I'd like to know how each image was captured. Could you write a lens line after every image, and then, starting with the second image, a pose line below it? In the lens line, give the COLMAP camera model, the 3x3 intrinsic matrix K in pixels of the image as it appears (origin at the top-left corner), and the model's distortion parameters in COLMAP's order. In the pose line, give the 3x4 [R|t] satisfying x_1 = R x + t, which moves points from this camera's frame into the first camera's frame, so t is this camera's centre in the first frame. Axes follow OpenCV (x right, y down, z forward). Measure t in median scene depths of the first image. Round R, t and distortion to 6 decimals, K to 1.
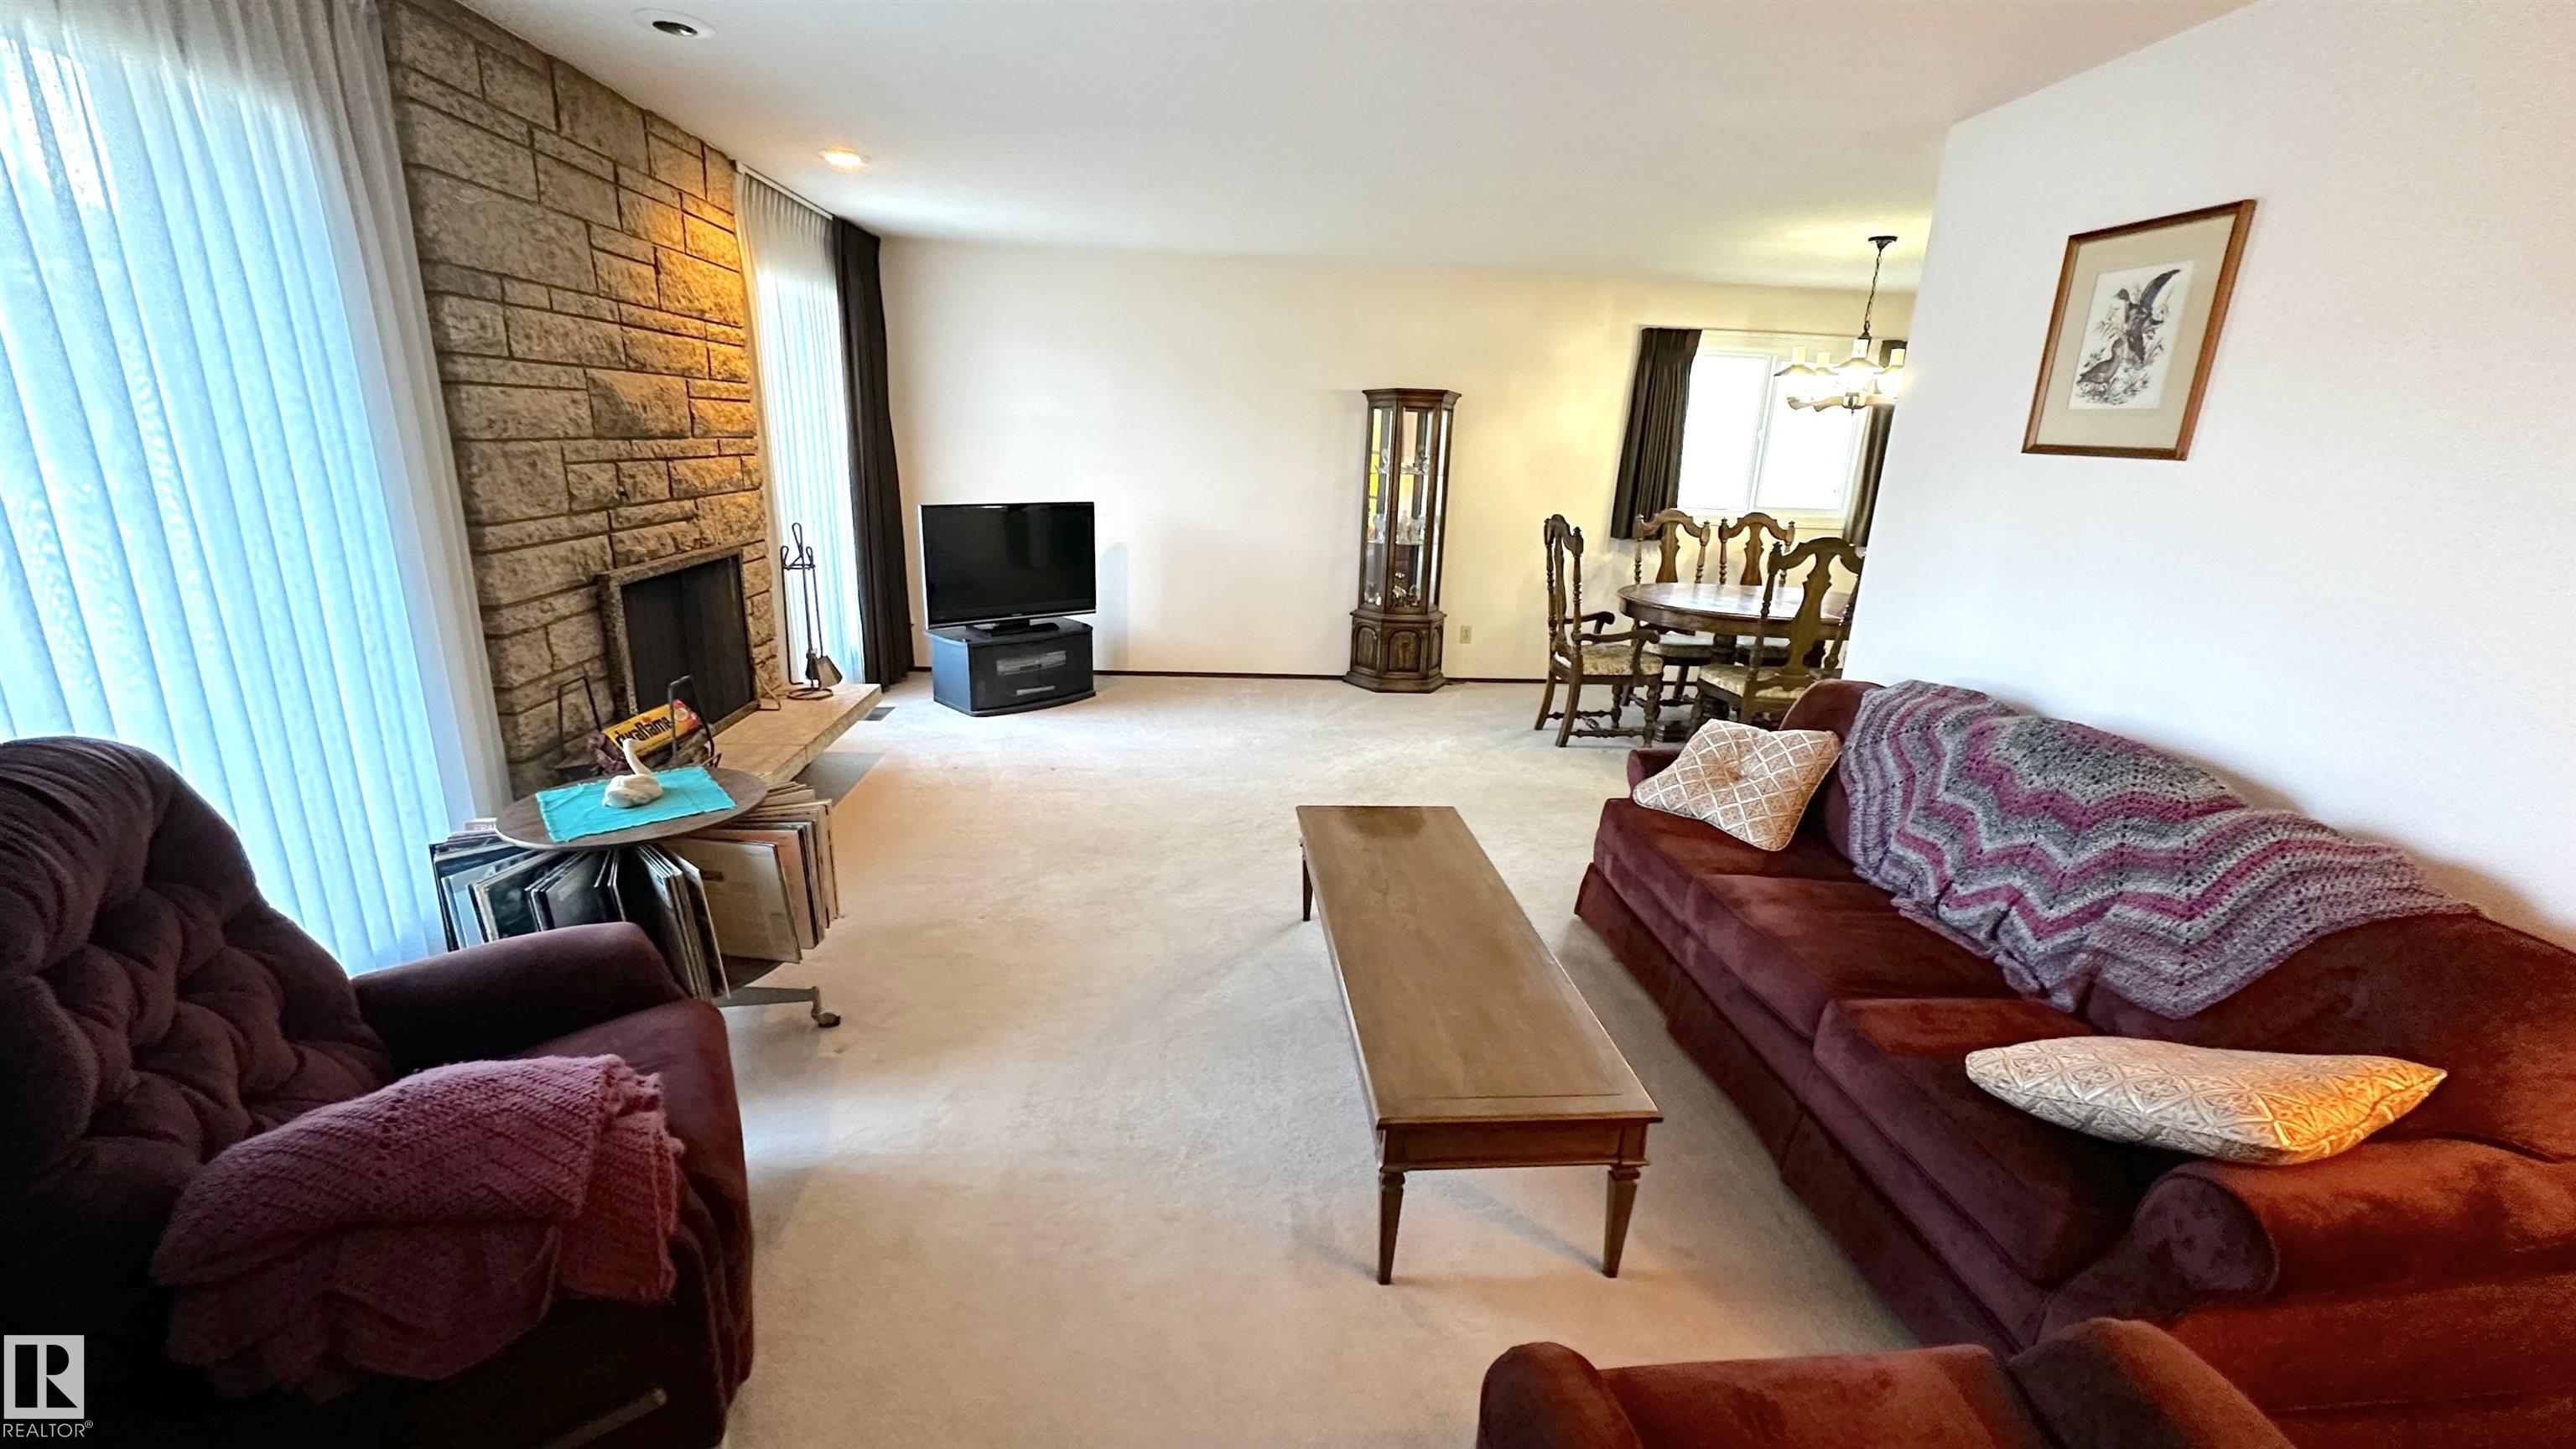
lens RADIAL K [[1026.4, 0, 1285.2], [0, 1026.4, 732.6], [0, 0, 1]] dist [-0.002747, 0.000048]
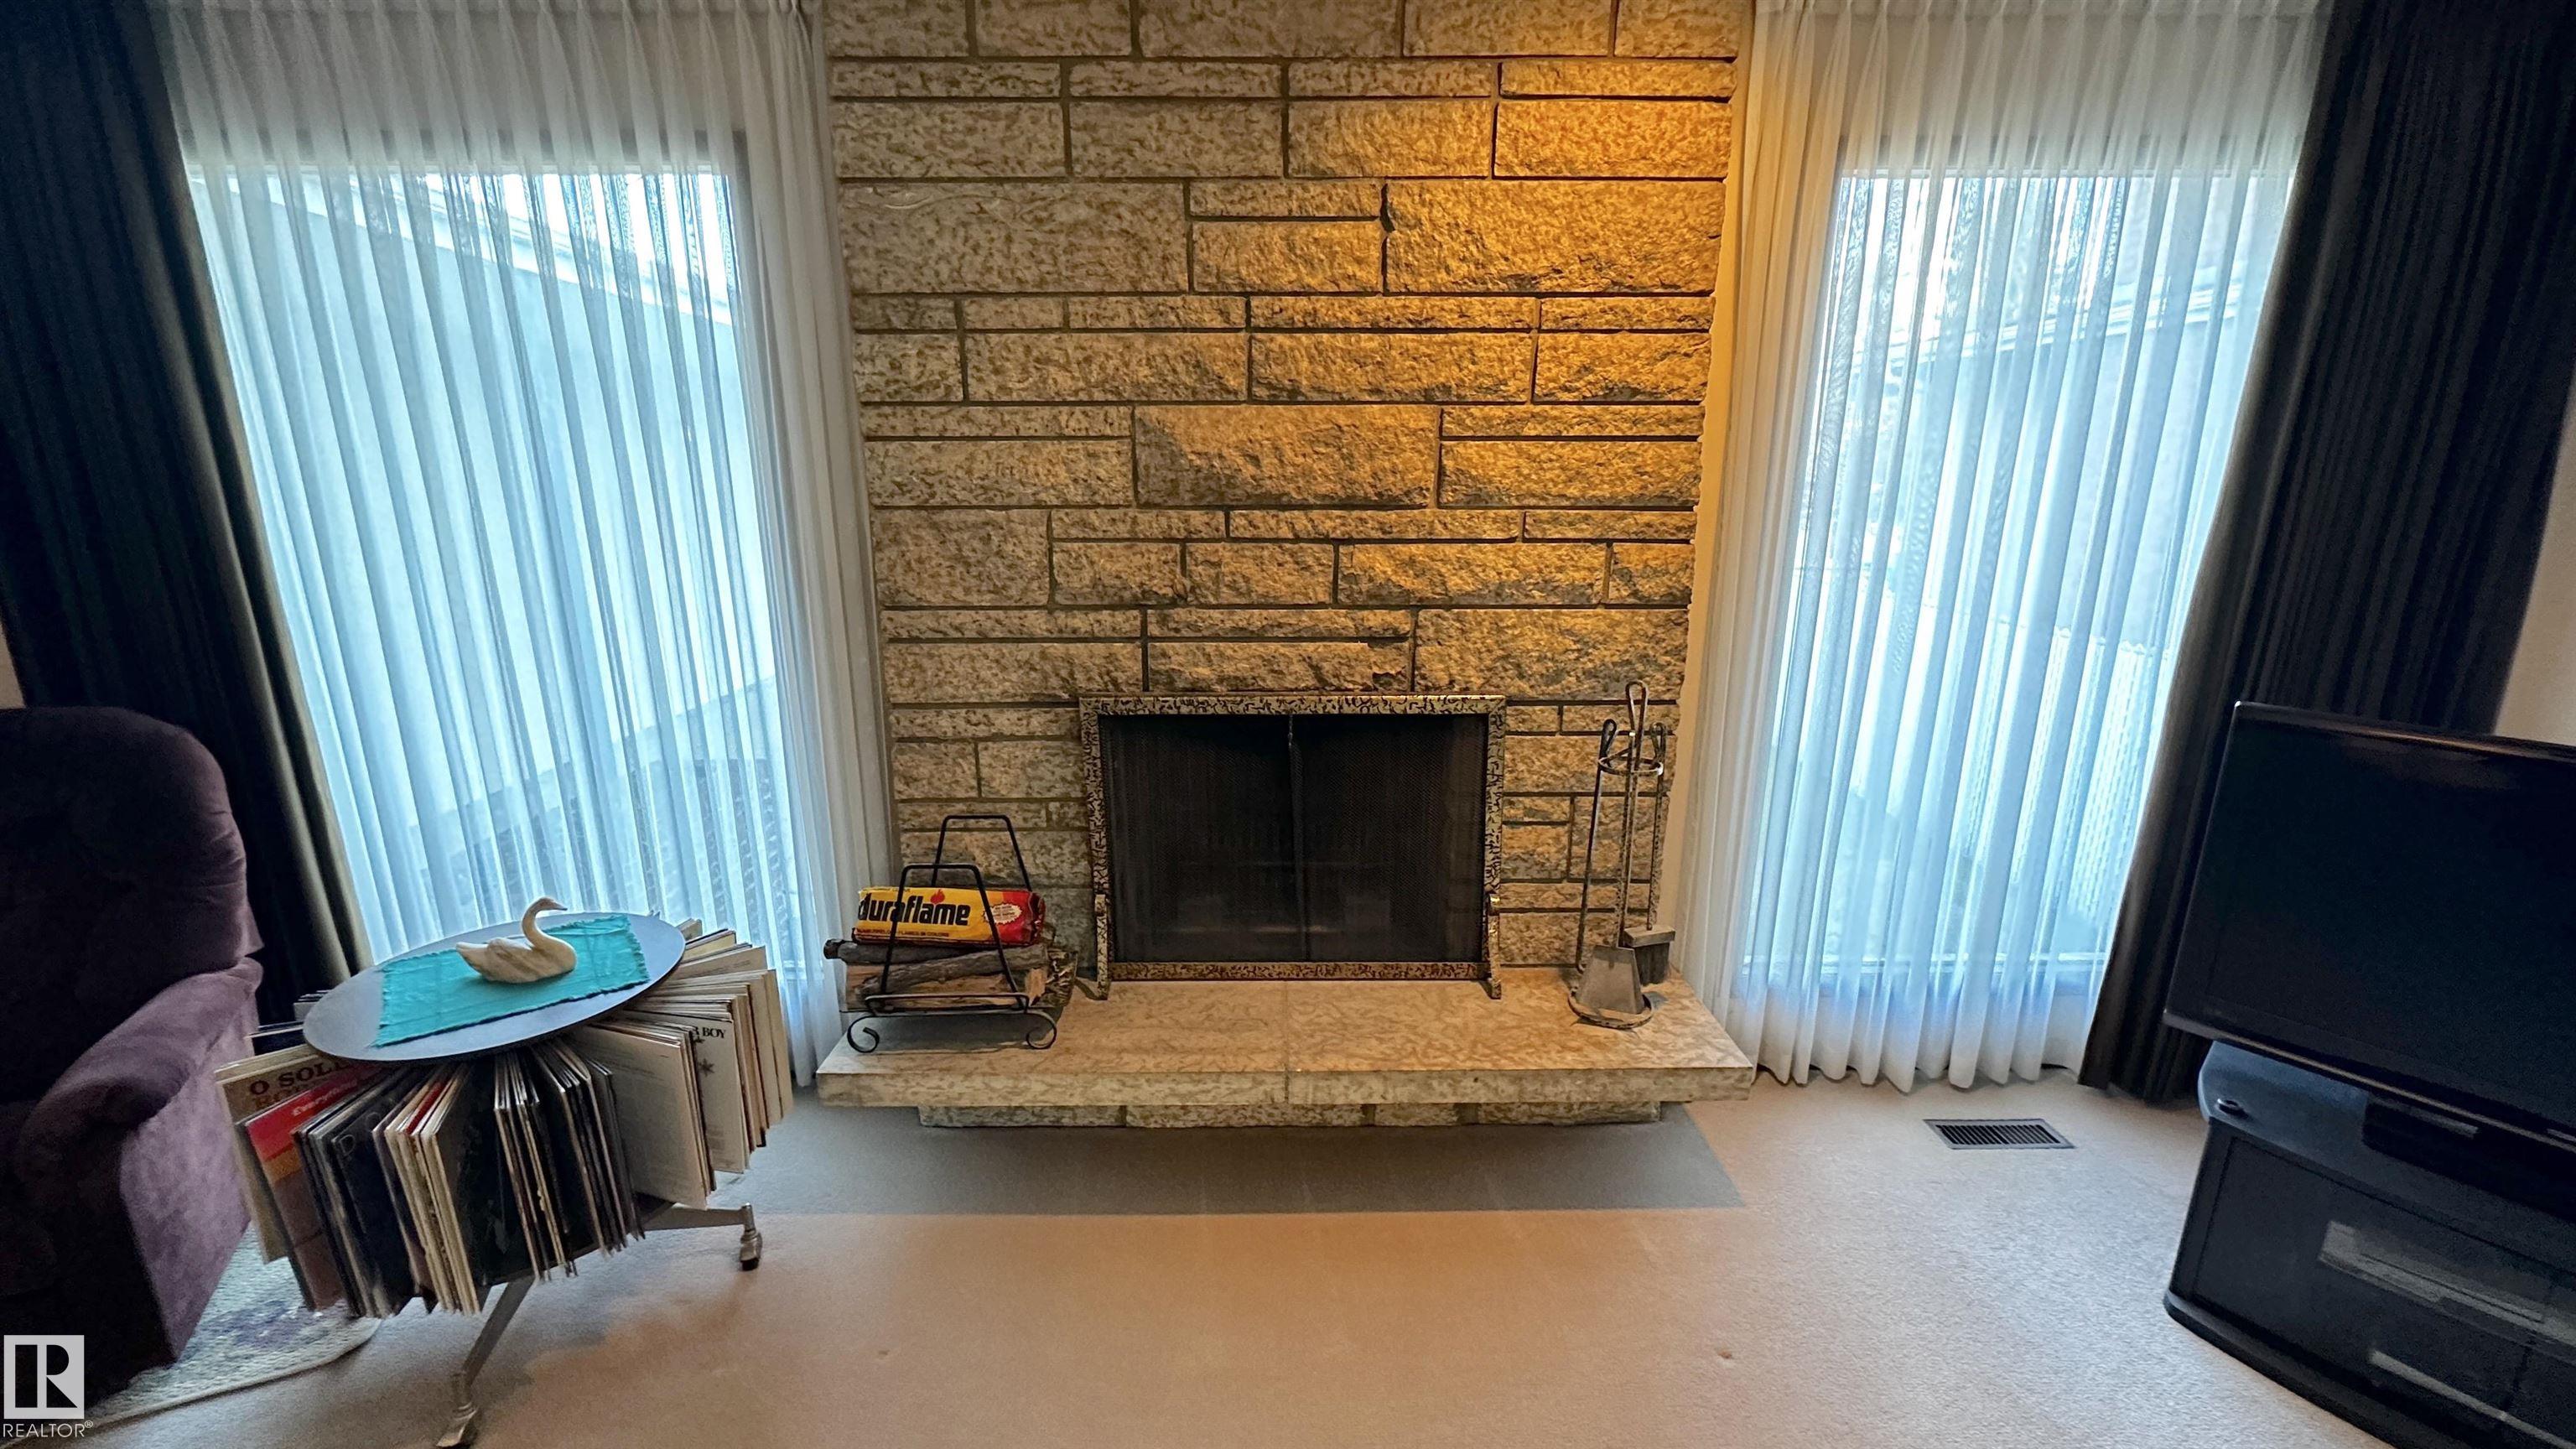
lens RADIAL K [[1026.4, 0, 1287.4], [0, 1026.4, 722.0], [0, 0, 1]] dist [-0.002747, 0.000048]
pose [[-0.068389, 0.210314, -0.975239, 0.022545], [-0.281208, 0.933828, 0.221104, -0.350514], [0.957207, 0.289366, -0.004722, 1.202024]]
